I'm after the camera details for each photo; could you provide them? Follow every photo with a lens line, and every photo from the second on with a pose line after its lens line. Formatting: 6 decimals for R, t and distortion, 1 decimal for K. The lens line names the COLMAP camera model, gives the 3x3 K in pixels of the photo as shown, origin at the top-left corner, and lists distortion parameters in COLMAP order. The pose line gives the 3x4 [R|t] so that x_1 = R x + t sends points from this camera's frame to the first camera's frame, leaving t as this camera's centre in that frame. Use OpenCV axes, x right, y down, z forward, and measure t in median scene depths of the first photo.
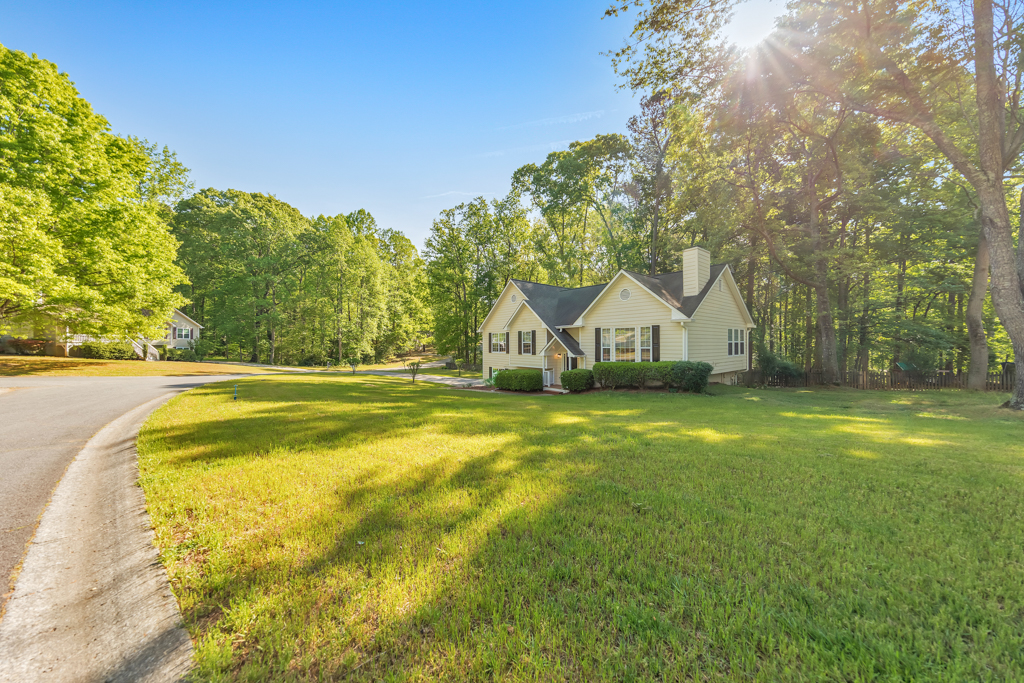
lens RADIAL K [[326.7, 0, 513.7], [0, 326.7, 341.9], [0, 0, 1]] dist [0.003759, -0.000097]
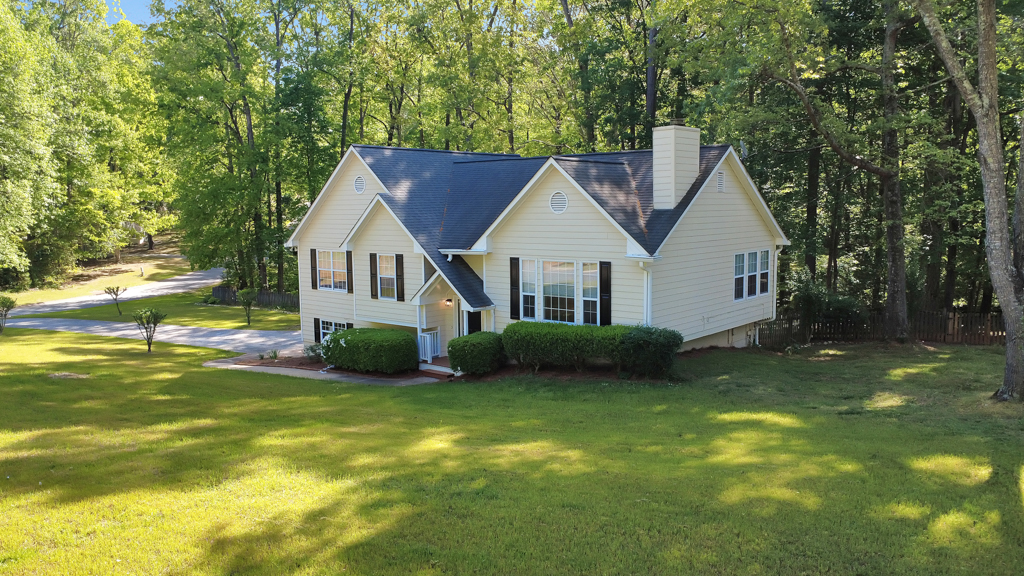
lens RADIAL K [[769.9, 0, 511.6], [0, 769.9, 287.4], [0, 0, 1]] dist [0.001837, -0.002635]
pose [[0.984399, -0.028536, 0.173622, 0.022631], [0.010595, 0.994584, 0.103397, -0.106764], [-0.175632, -0.099945, 0.979369, -0.227739]]
